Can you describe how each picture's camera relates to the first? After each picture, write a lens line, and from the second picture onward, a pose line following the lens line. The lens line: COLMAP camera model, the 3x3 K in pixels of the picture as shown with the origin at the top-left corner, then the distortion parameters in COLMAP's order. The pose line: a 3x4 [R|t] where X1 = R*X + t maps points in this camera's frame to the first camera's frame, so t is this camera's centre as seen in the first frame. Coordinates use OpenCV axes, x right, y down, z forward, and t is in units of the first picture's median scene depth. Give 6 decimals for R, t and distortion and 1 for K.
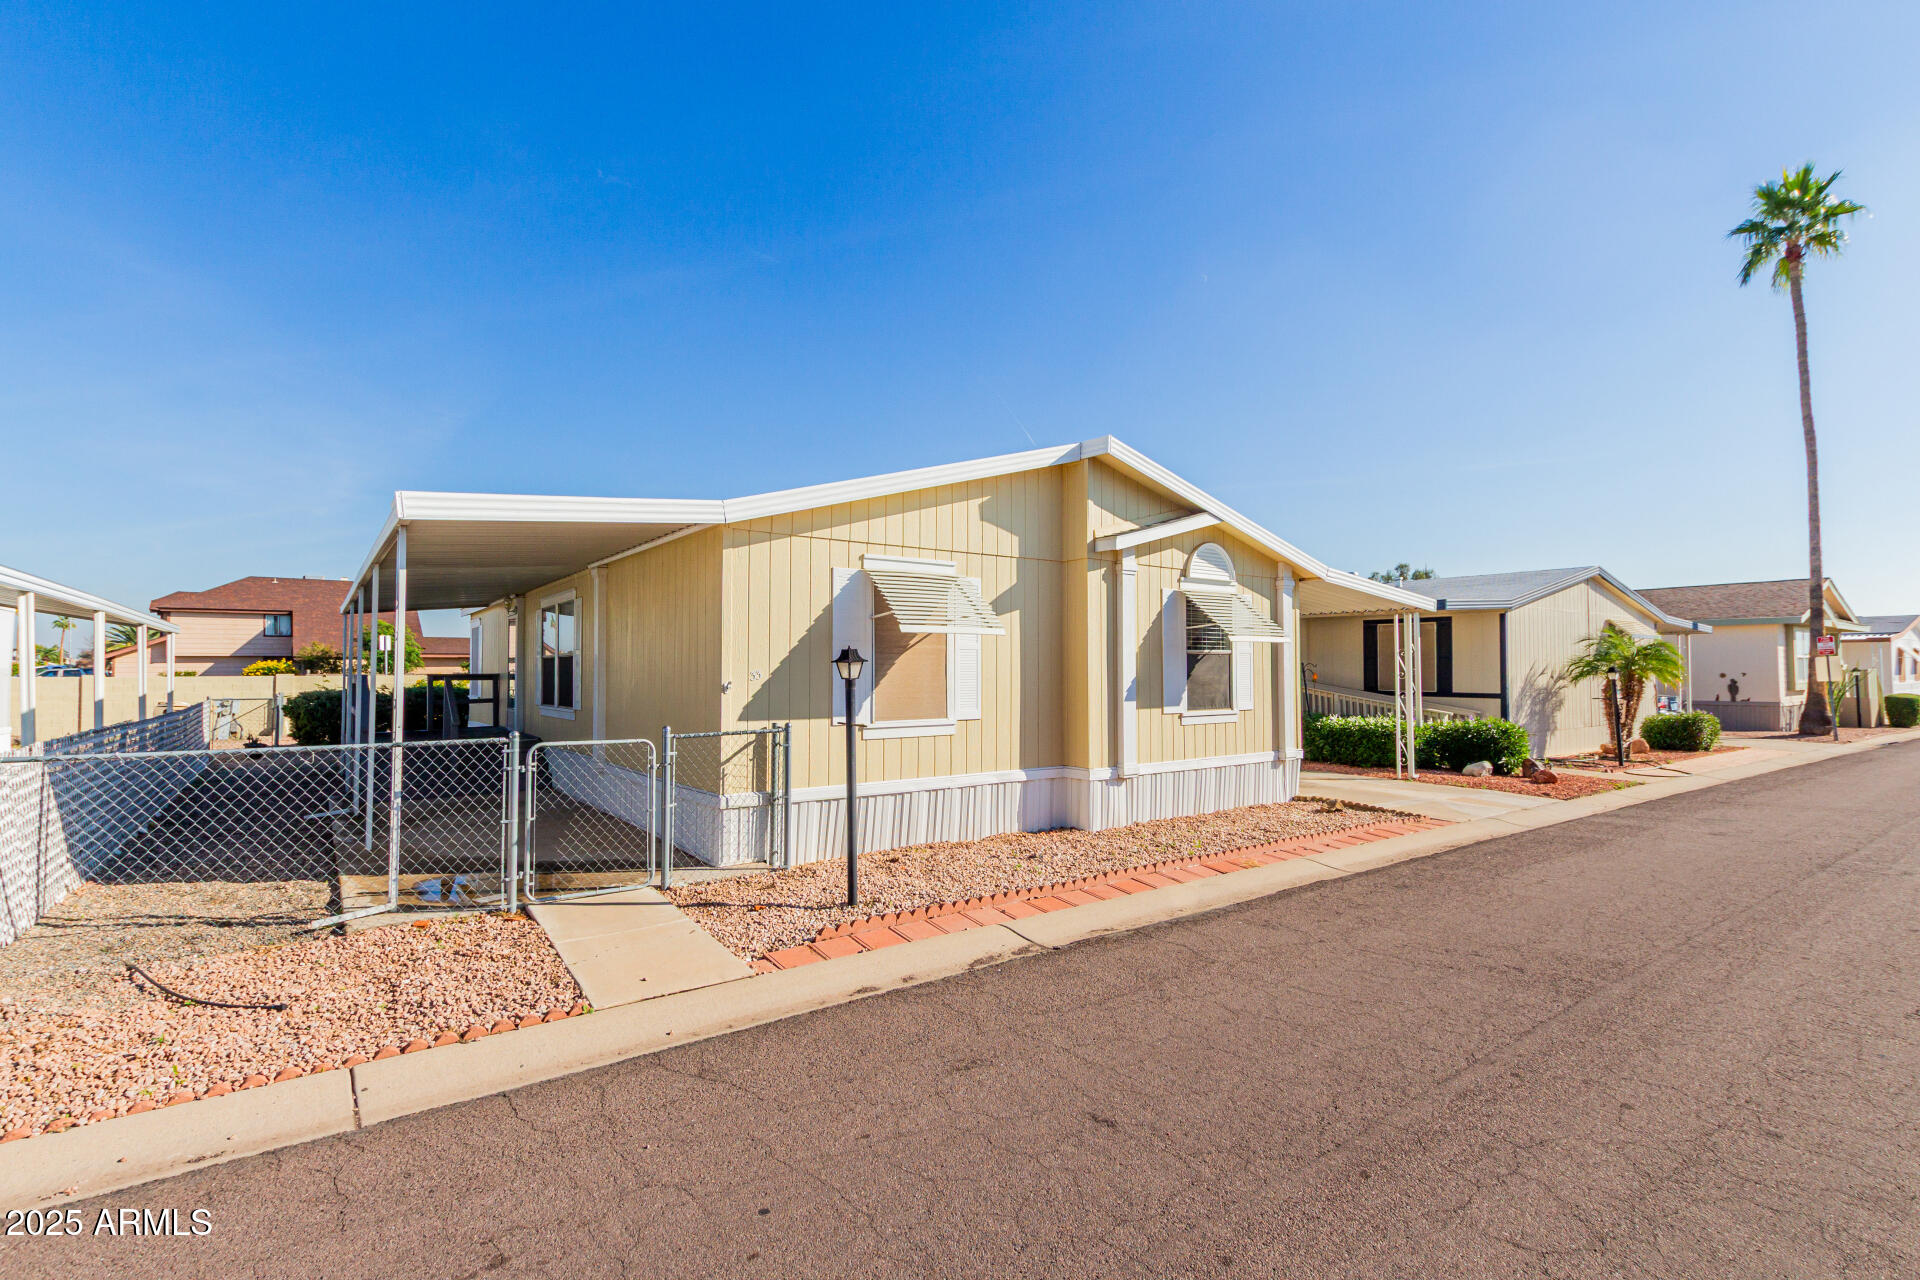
lens RADIAL K [[877.6, 0, 943.7], [0, 877.6, 636.1], [0, 0, 1]] dist [0.006437, 0.000810]
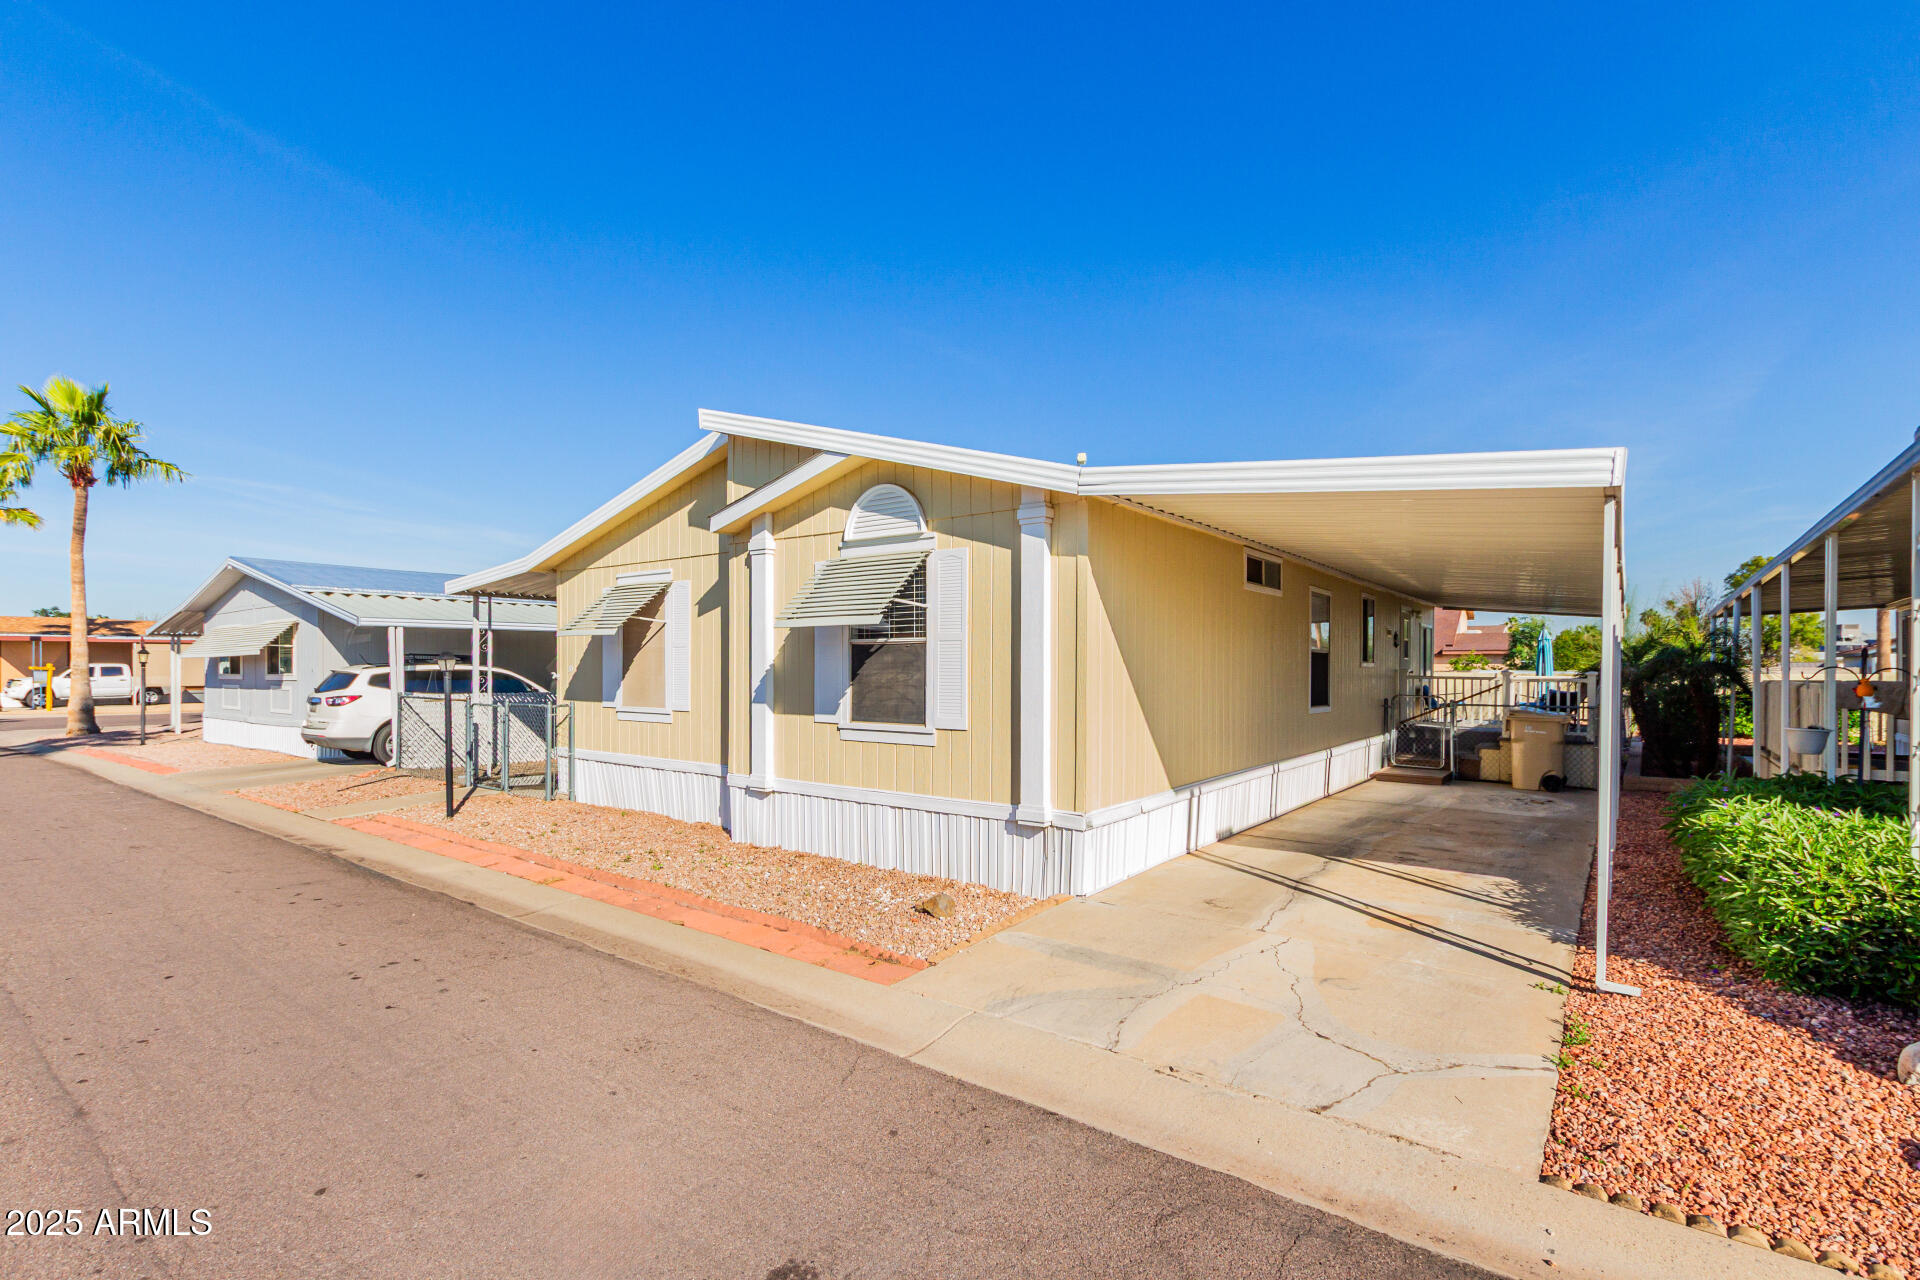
lens RADIAL K [[877.6, 0, 970.9], [0, 877.6, 661.1], [0, 0, 1]] dist [0.006437, 0.000810]
pose [[0.299129, -0.002704, -0.954209, 1.104441], [0.036154, 0.999310, 0.008502, 0.034040], [0.953527, -0.037042, 0.299021, 0.951387]]
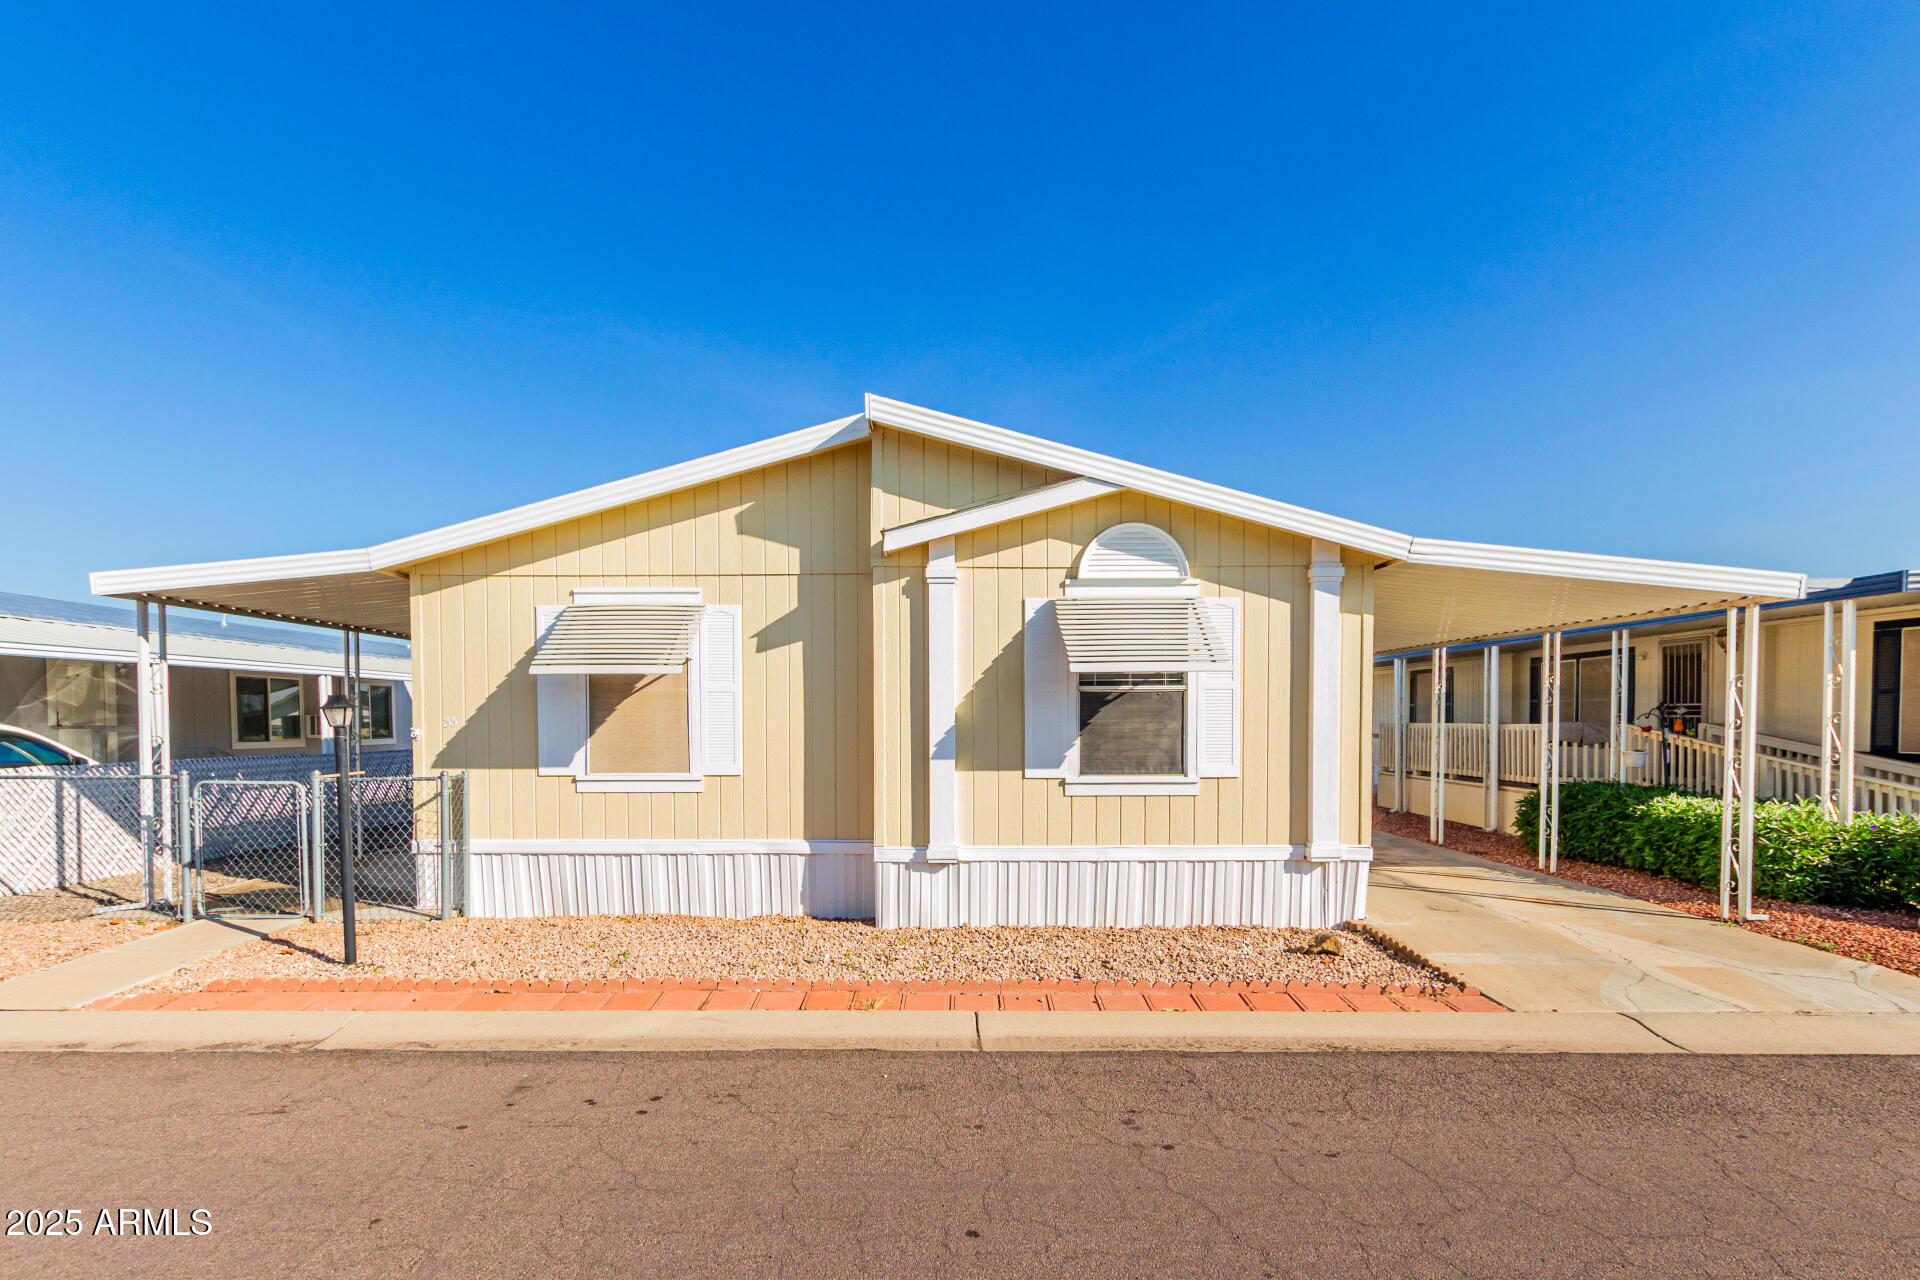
lens RADIAL K [[920.7, 0, 895.9], [0, 920.7, 727.6], [0, 0, 1]] dist [0.009921, -0.000965]
pose [[0.801869, 0.011422, -0.597390, 0.642061], [0.025722, 0.998230, 0.053613, 0.006152], [0.596946, -0.058356, 0.800157, 0.370608]]
